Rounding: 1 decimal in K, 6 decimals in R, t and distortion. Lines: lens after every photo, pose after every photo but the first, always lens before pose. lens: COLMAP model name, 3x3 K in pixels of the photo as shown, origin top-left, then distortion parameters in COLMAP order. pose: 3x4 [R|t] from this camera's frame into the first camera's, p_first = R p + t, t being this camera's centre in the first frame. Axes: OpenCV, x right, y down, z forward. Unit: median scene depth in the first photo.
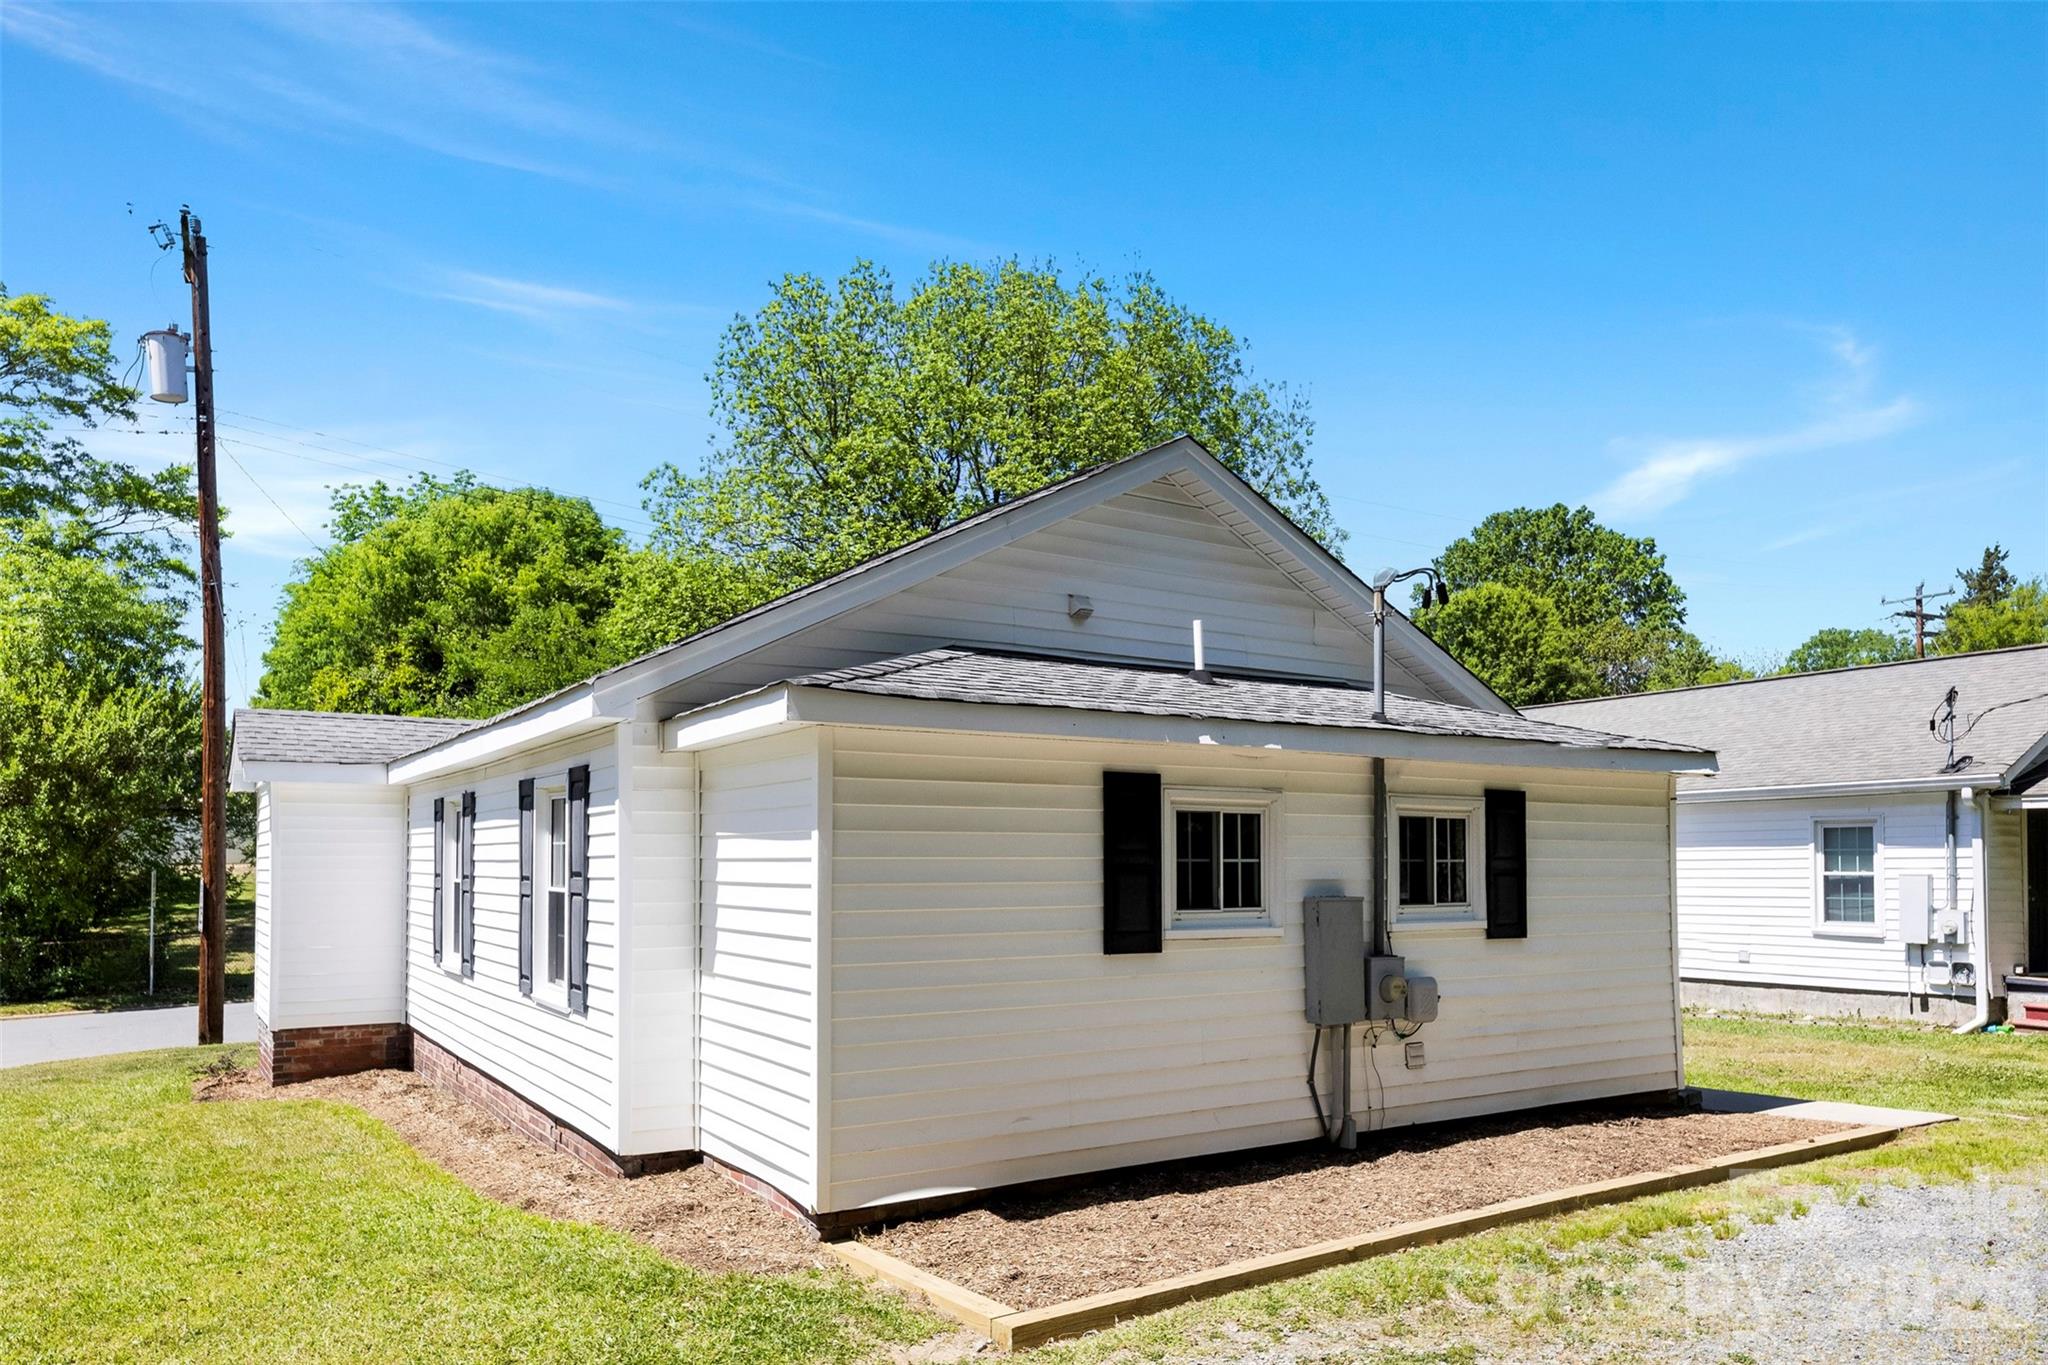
lens RADIAL K [[1388.2, 0, 1024.8], [0, 1388.2, 825.2], [0, 0, 1]] dist [-0.000363, 0.000636]
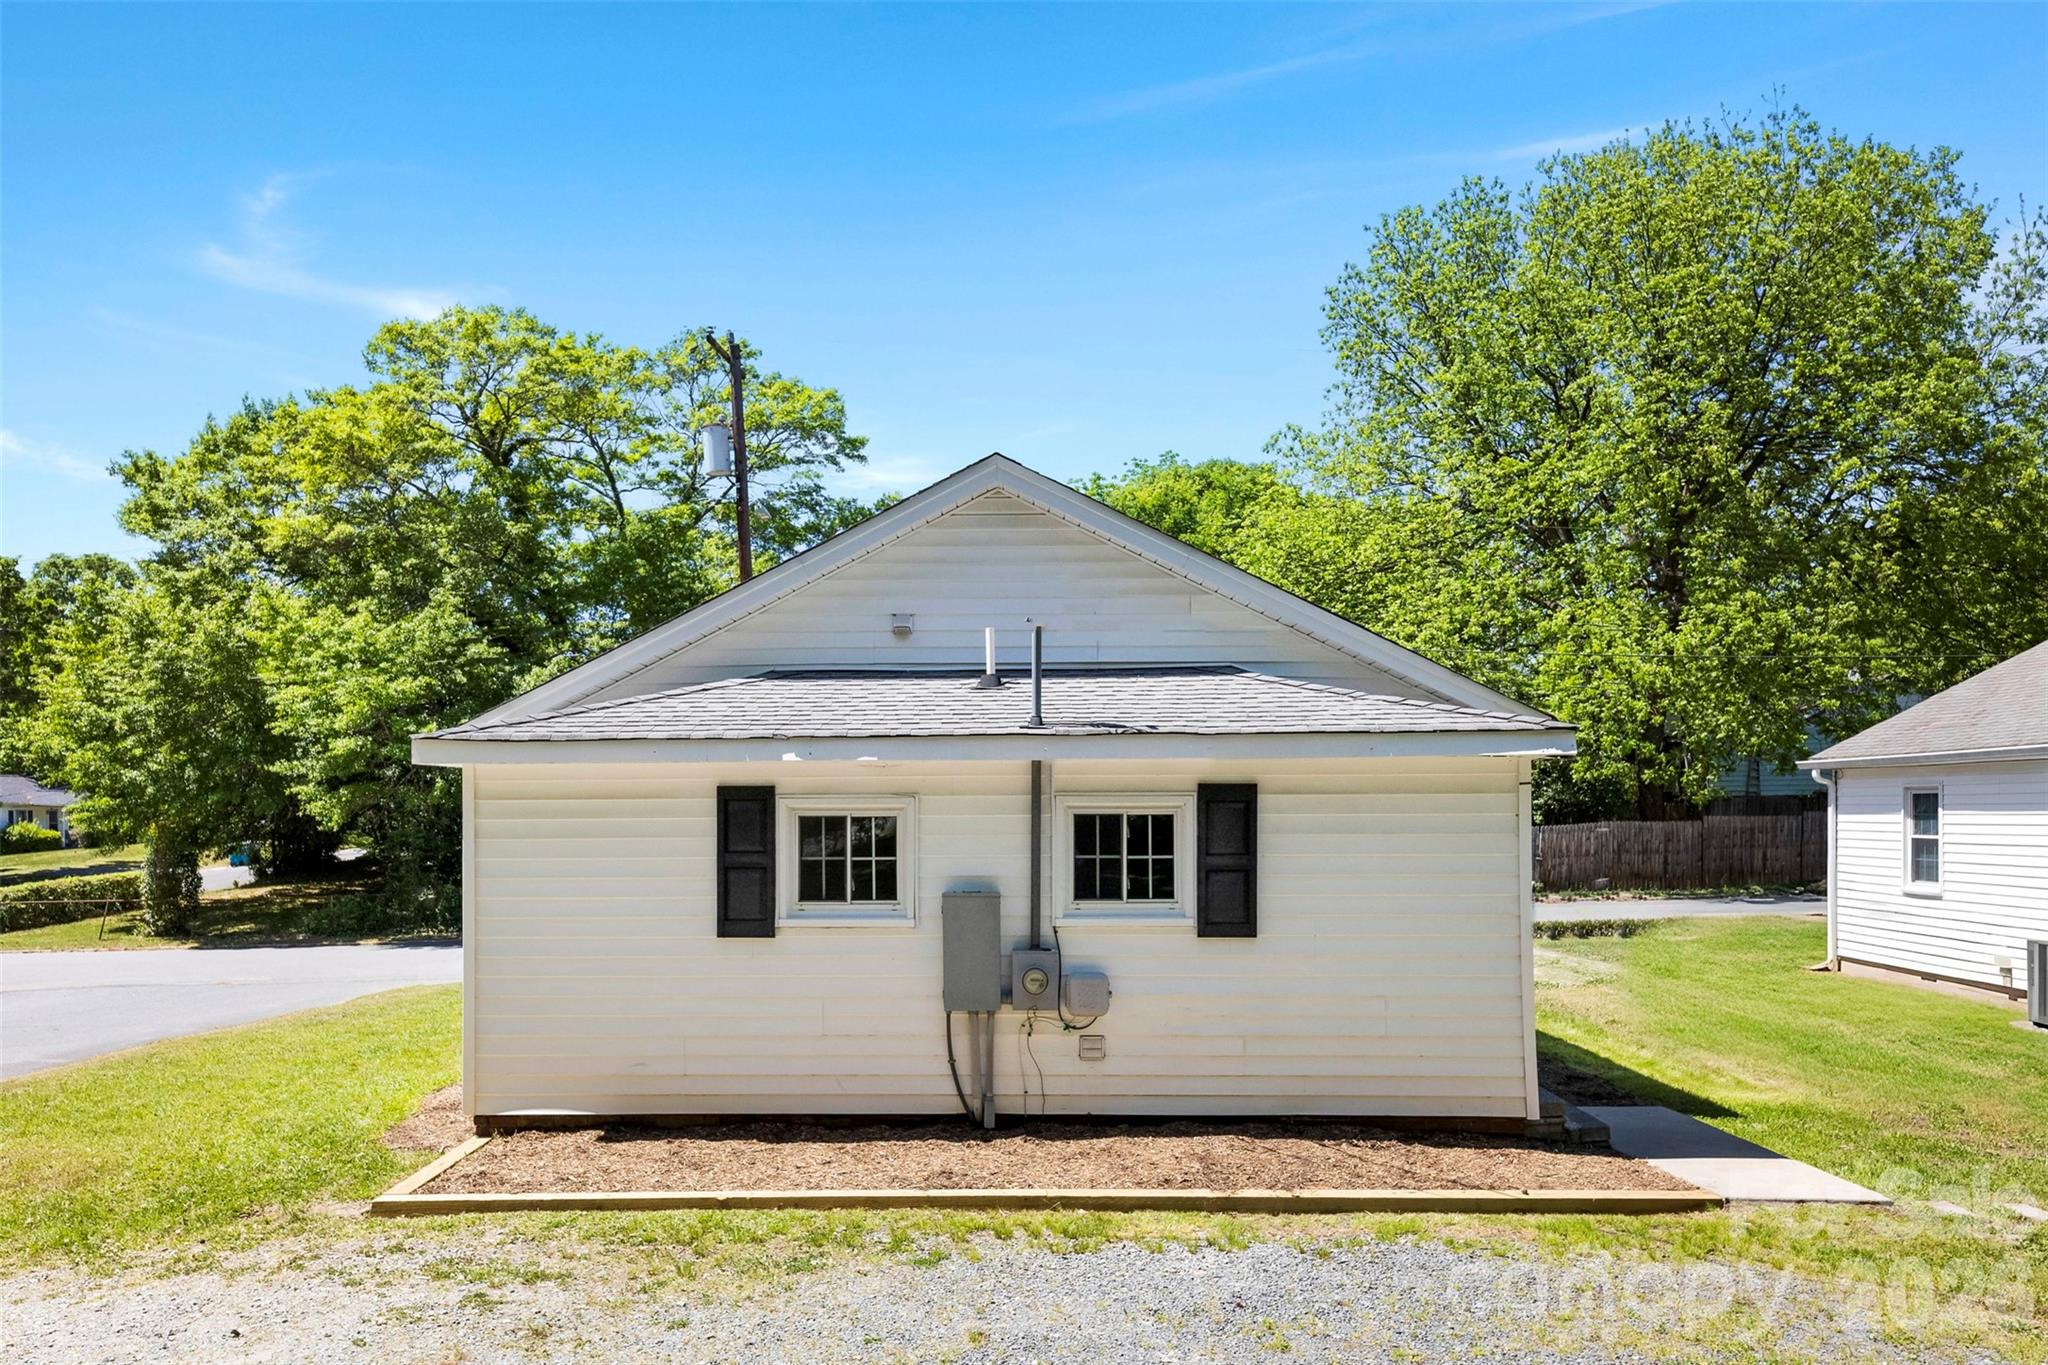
lens RADIAL K [[1382.5, 0, 1023.1], [0, 1382.5, 804.2], [0, 0, 1]] dist [-0.002185, -0.001329]
pose [[0.826445, -0.003133, -0.563009, 0.852025], [0.021161, 0.999451, 0.025501, -0.042784], [0.562620, -0.032988, 0.826057, 0.140289]]
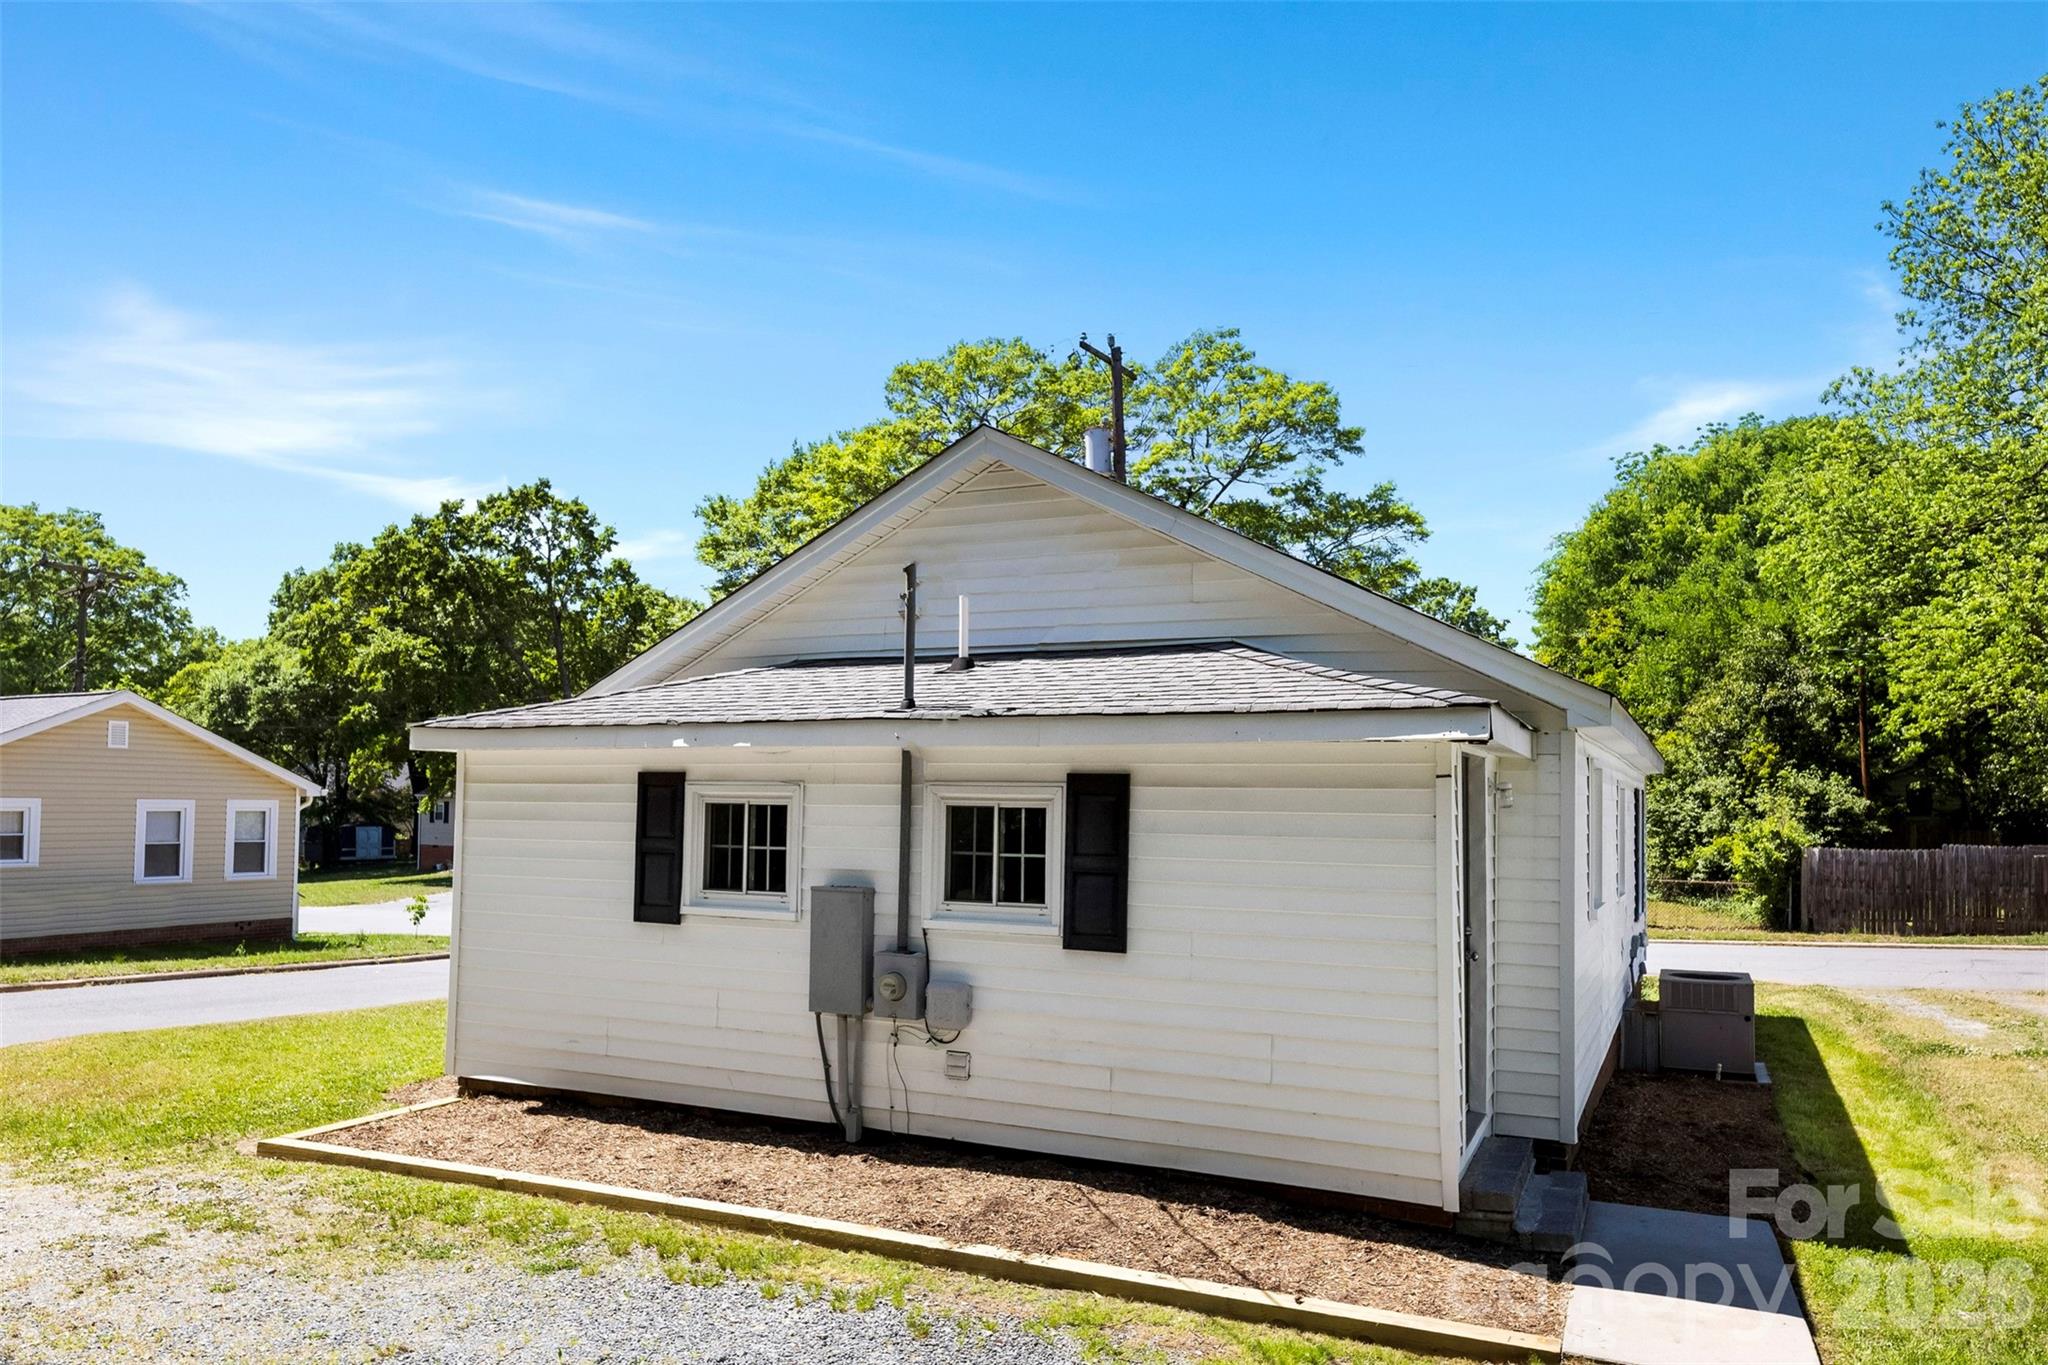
lens RADIAL K [[1390.3, 0, 1070.0], [0, 1390.3, 747.2], [0, 0, 1]] dist [-0.003382, -0.000795]
pose [[0.532257, -0.027394, -0.846140, 1.160536], [0.011772, 0.999619, -0.024958, -0.022756], [0.846501, 0.003323, 0.532377, 0.596903]]
